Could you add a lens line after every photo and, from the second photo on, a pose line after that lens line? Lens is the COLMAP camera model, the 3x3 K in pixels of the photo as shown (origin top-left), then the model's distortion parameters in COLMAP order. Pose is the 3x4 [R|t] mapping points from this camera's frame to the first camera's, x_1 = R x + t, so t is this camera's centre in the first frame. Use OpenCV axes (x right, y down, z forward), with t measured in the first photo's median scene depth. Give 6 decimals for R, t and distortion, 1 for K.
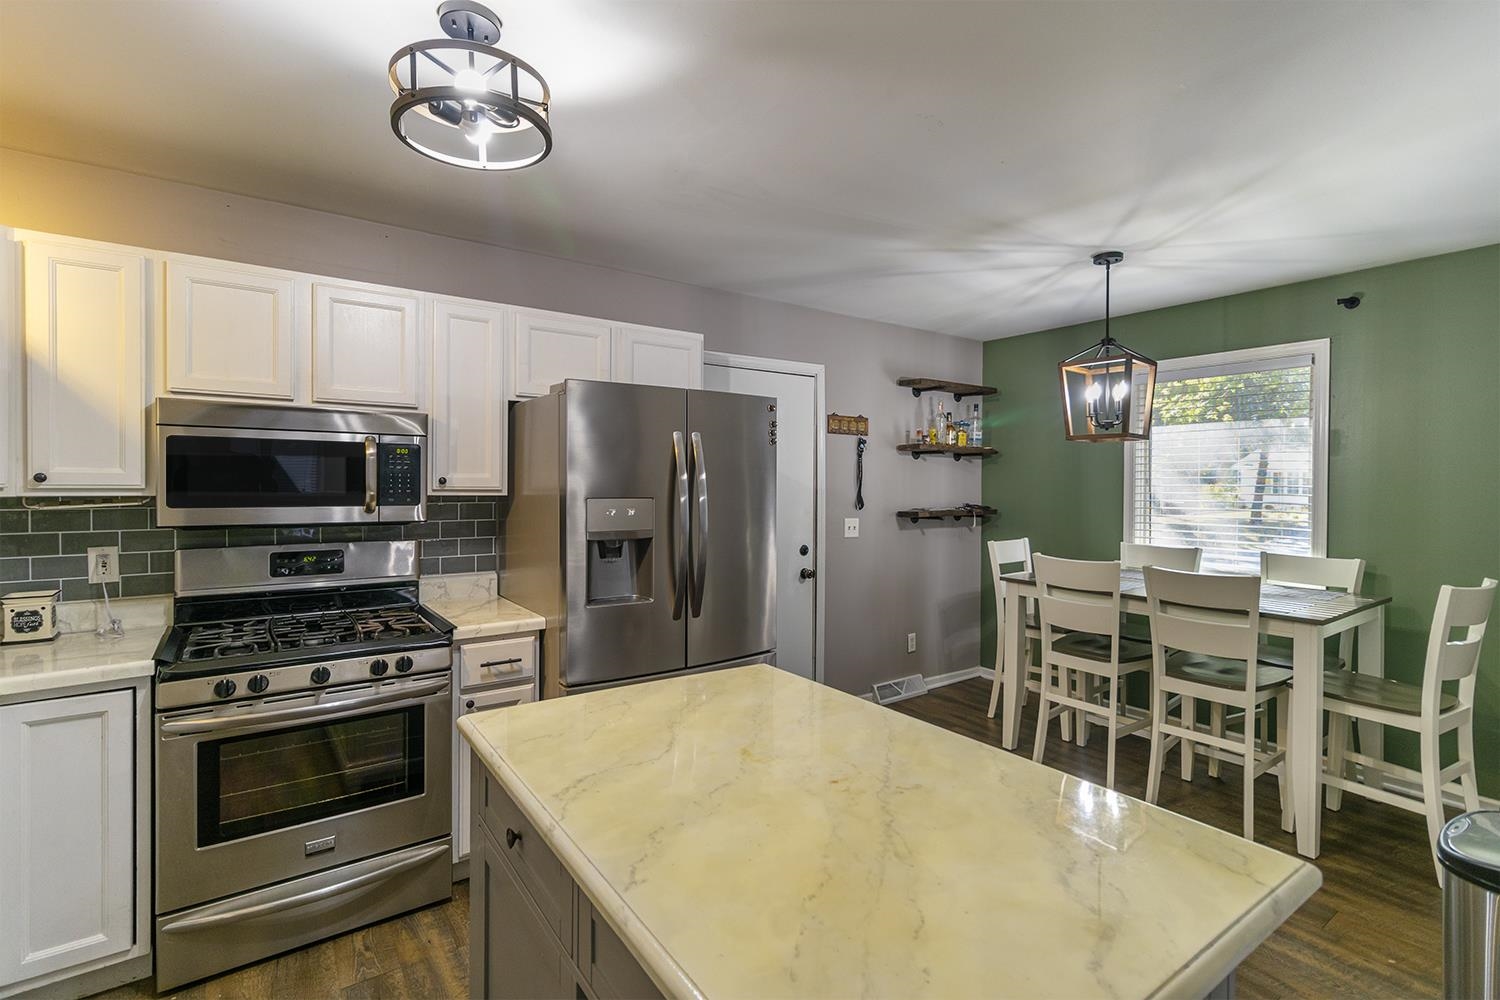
lens RADIAL K [[690.8, 0, 747.7], [0, 690.8, 488.7], [0, 0, 1]] dist [-0.001698, 0.002543]
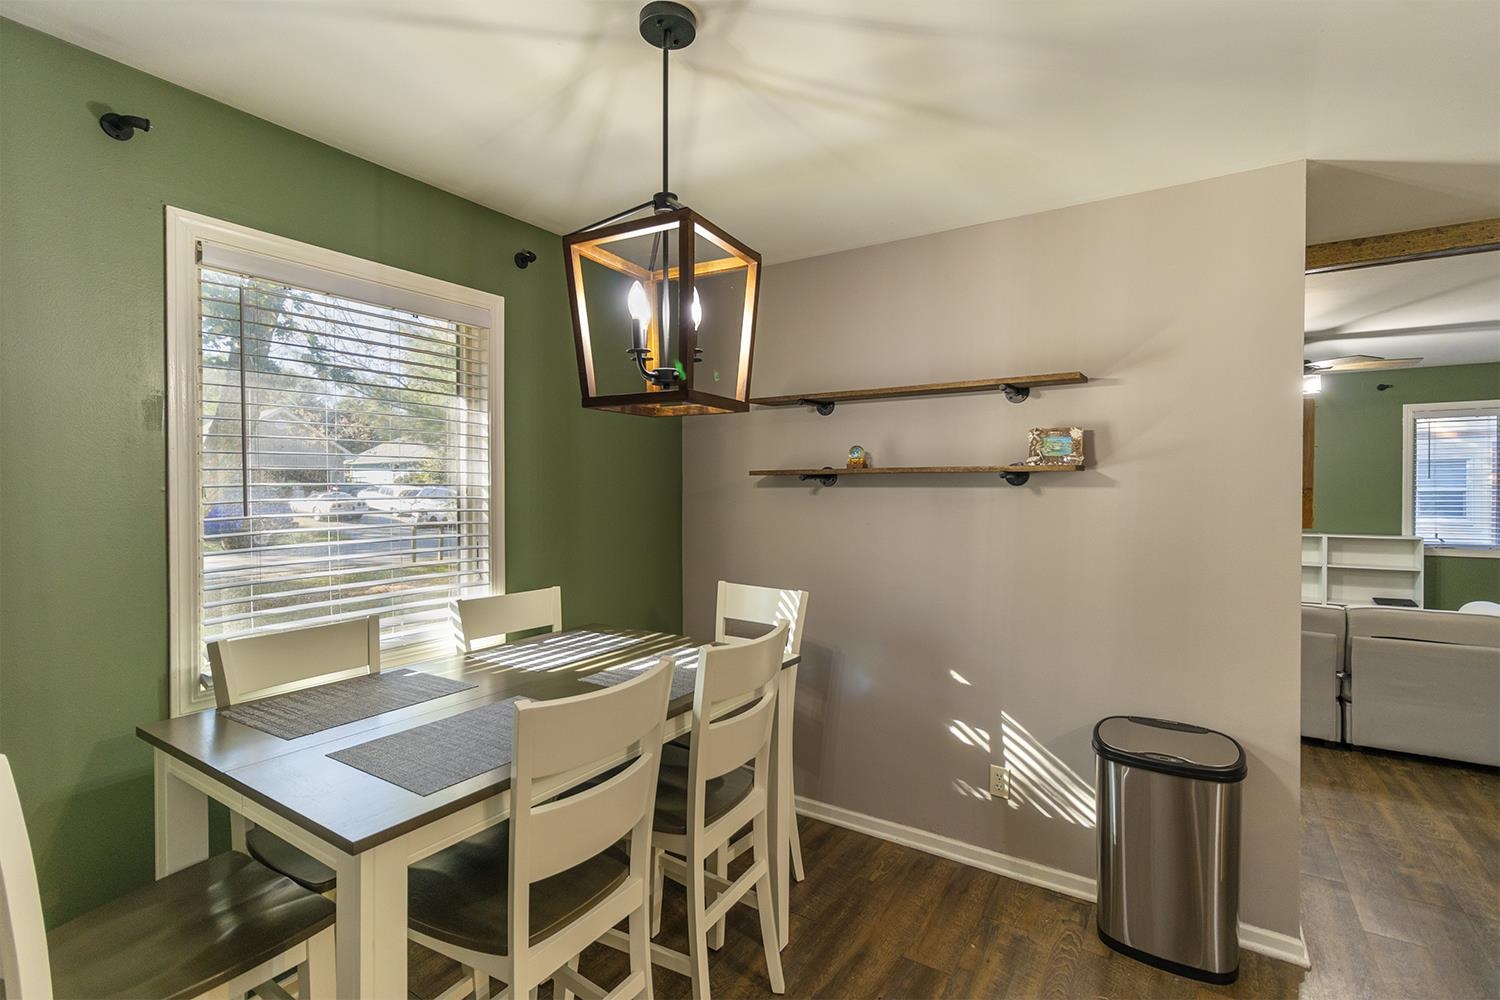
lens RADIAL K [[690.8, 0, 742.3], [0, 690.8, 491.2], [0, 0, 1]] dist [-0.001698, 0.002543]
pose [[-0.375886, -0.010486, 0.926607, 0.074399], [0.007223, 0.999872, 0.014246, -0.024619], [-0.926638, 0.012048, -0.375762, 1.392255]]
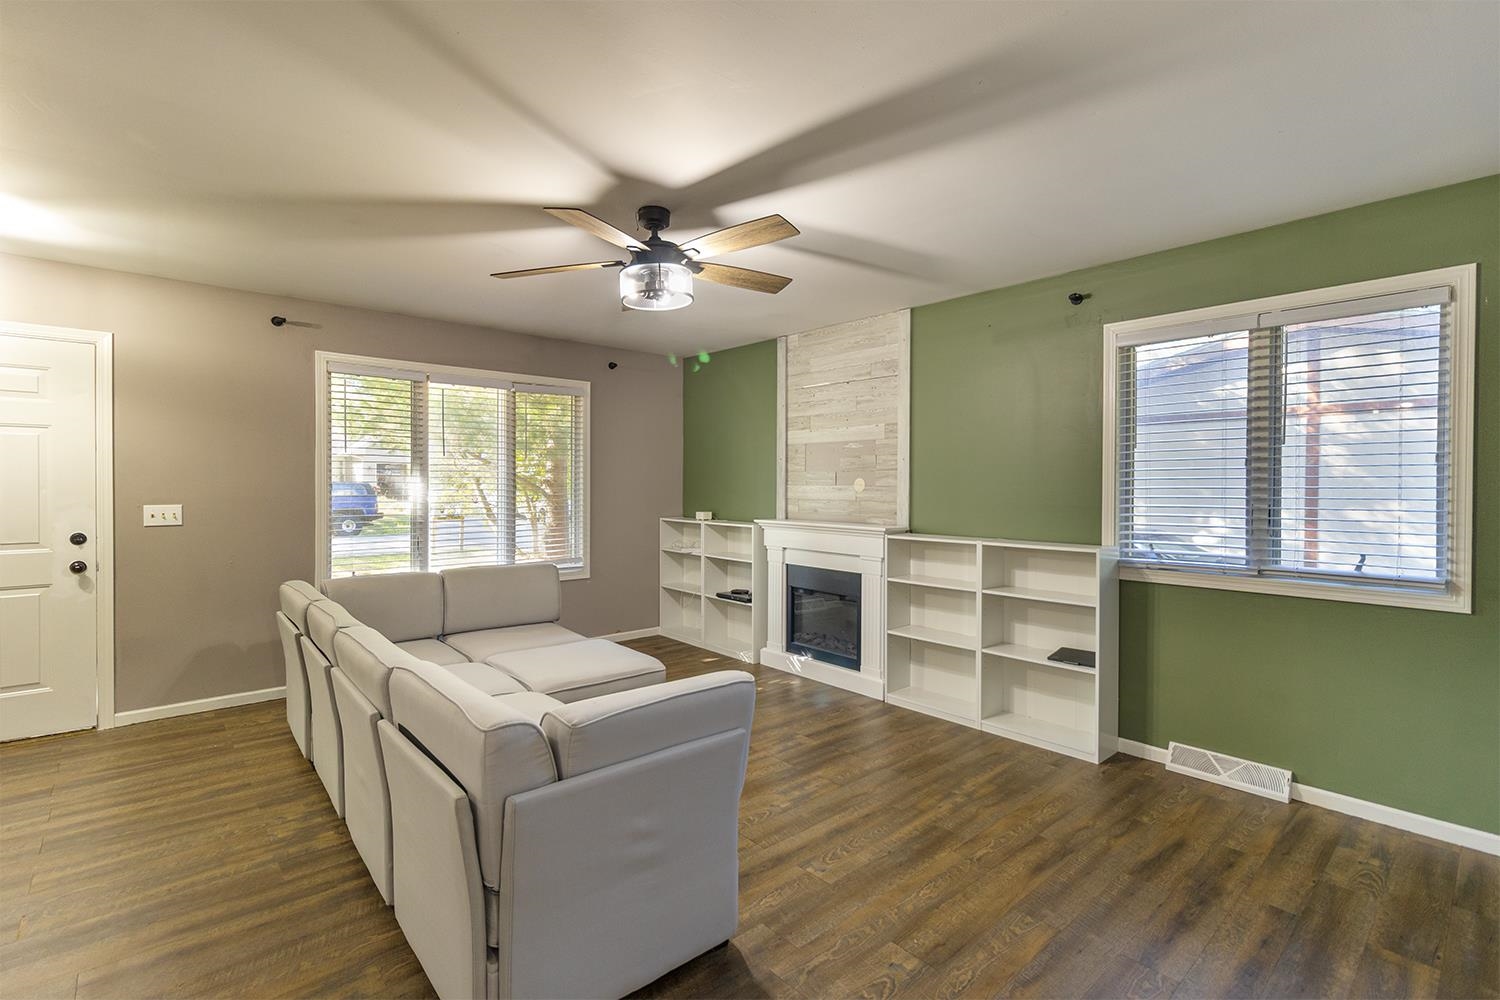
lens RADIAL K [[690.8, 0, 751.6], [0, 690.8, 486.9], [0, 0, 1]] dist [-0.001698, 0.002543]
pose [[-0.109257, -0.007385, 0.993986, 0.100977], [0.003645, 0.999963, 0.007830, 0.041860], [-0.994007, 0.004478, -0.109226, -0.646691]]
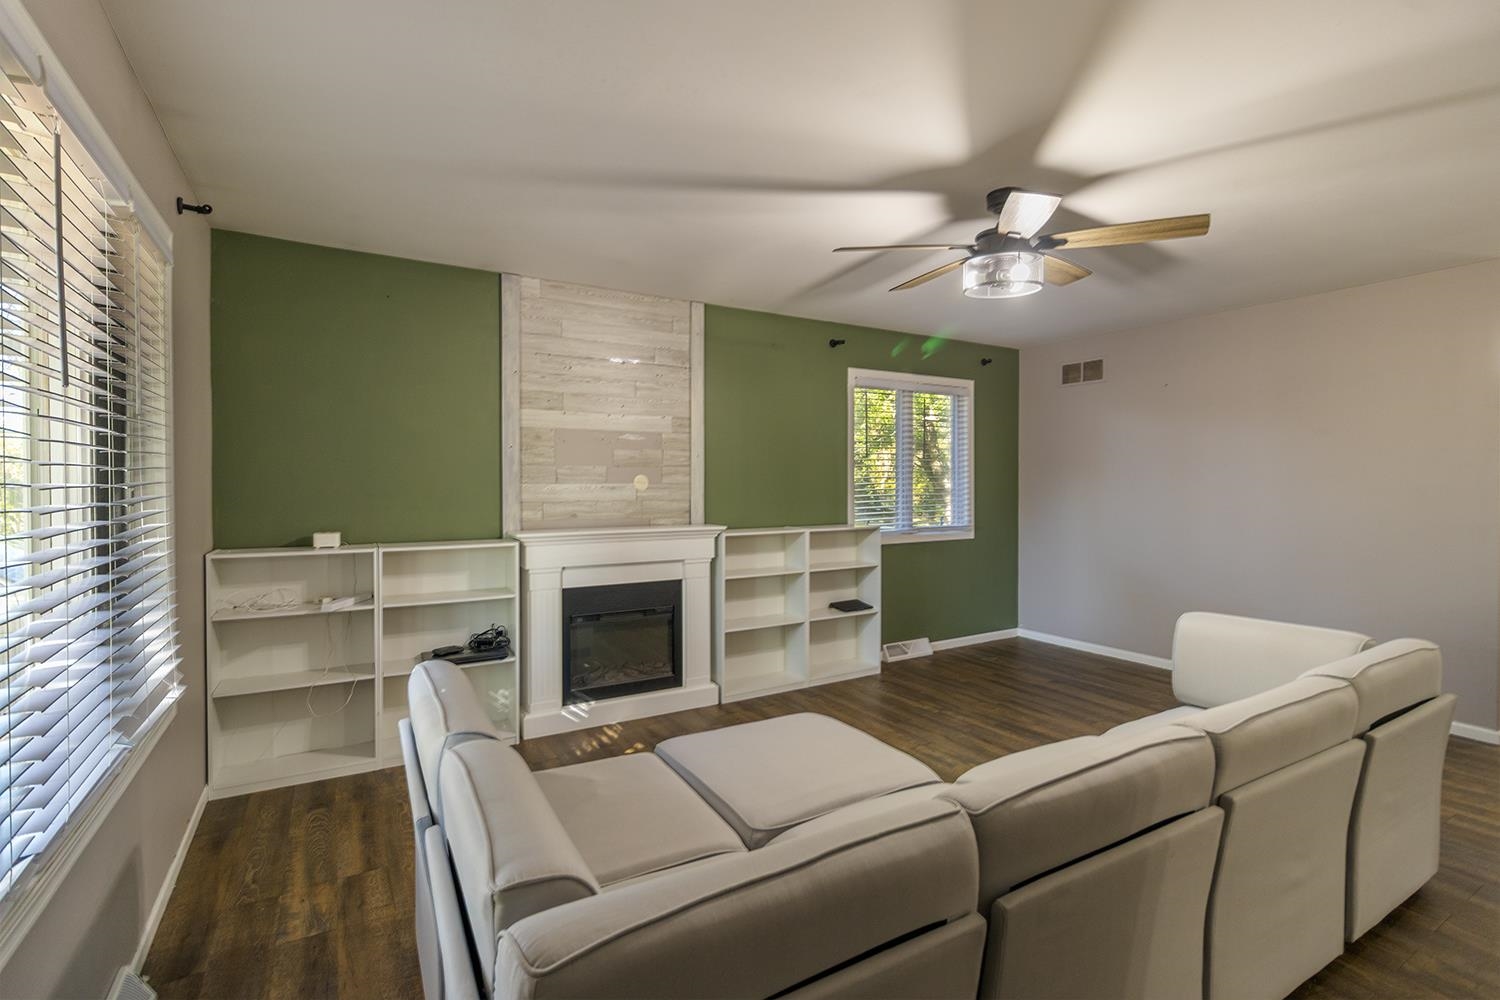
lens RADIAL K [[690.8, 0, 751.8], [0, 690.8, 486.3], [0, 0, 1]] dist [-0.001698, 0.002543]
pose [[-0.997264, -0.002980, 0.073863, 1.489627], [-0.001835, 0.999877, 0.015562, 0.035632], [-0.073901, 0.015384, -0.997147, 0.437448]]
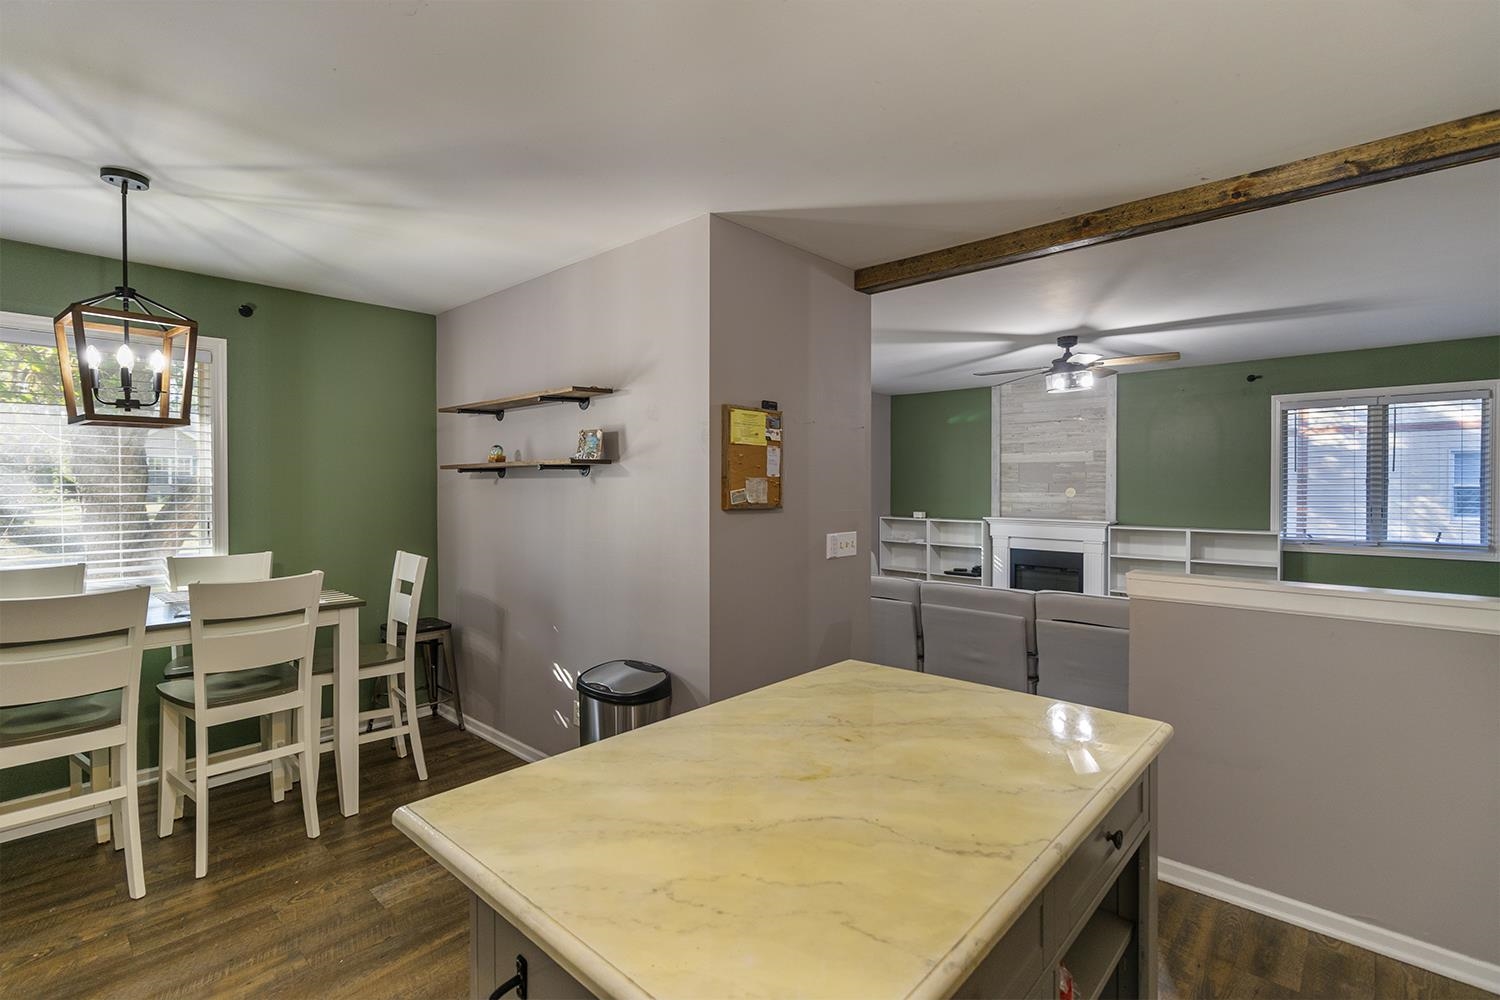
lens RADIAL K [[690.8, 0, 749.8], [0, 690.8, 490.3], [0, 0, 1]] dist [-0.001698, 0.002543]
pose [[-0.214593, -0.014385, 0.976598, -0.430540], [0.007596, 0.999837, 0.016397, -0.008305], [-0.976674, 0.010937, -0.214449, 0.622201]]
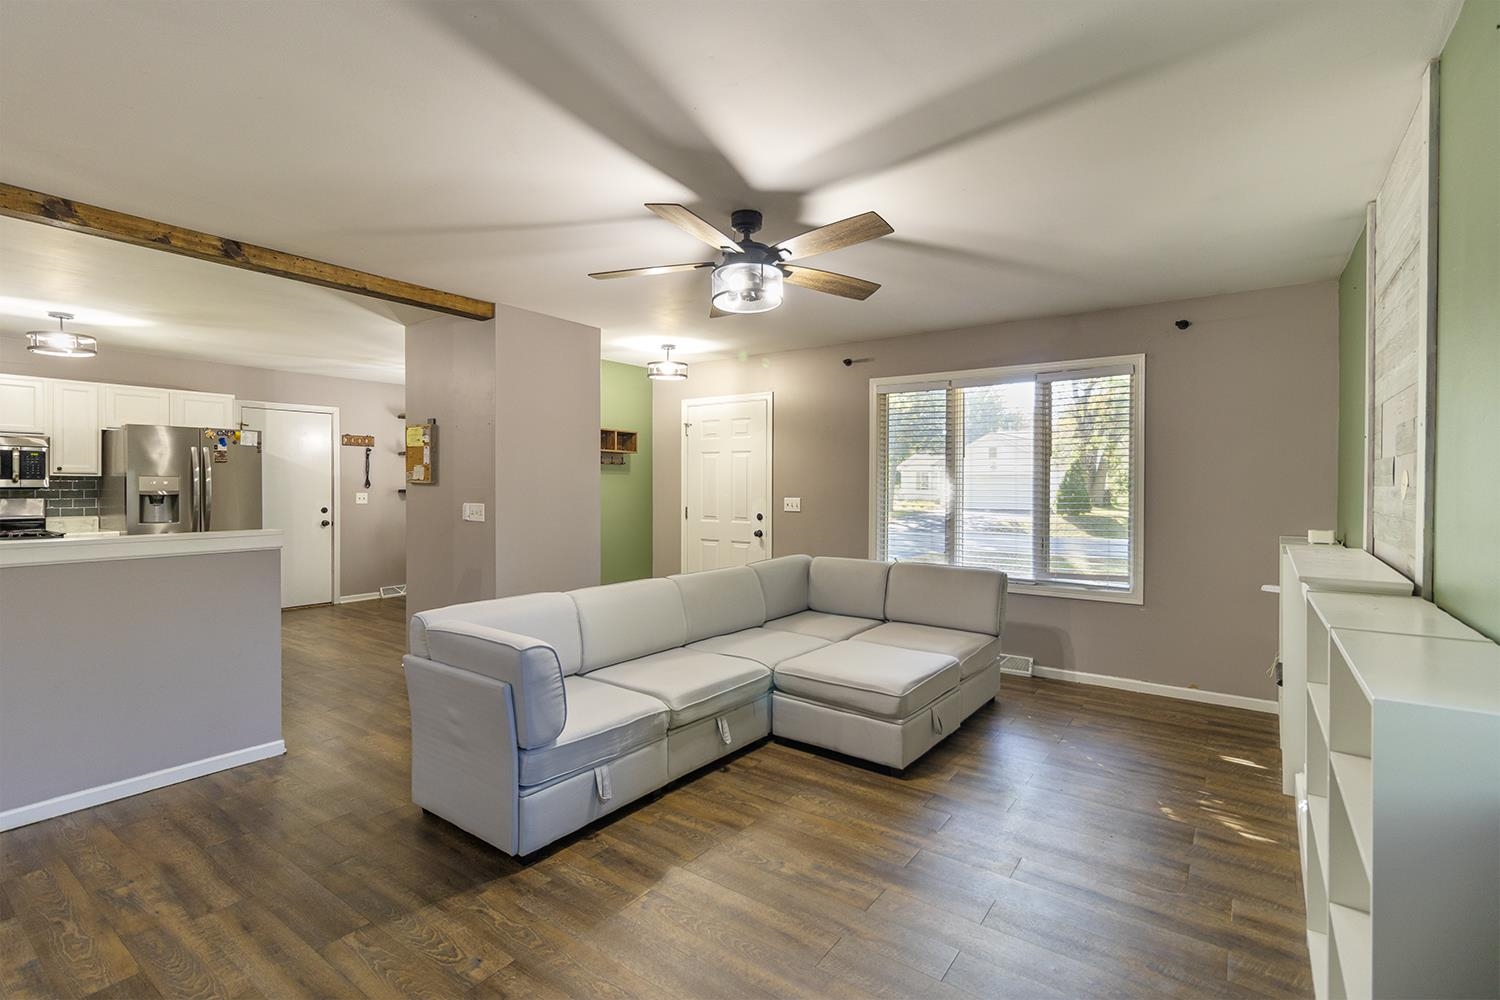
lens RADIAL K [[690.8, 0, 749.9], [0, 690.8, 485.7], [0, 0, 1]] dist [-0.001698, 0.002543]
pose [[0.945871, -0.001873, 0.324536, 0.889784], [0.002764, 0.999994, -0.002284, 0.053330], [-0.324530, 0.003058, 0.945870, -1.724384]]
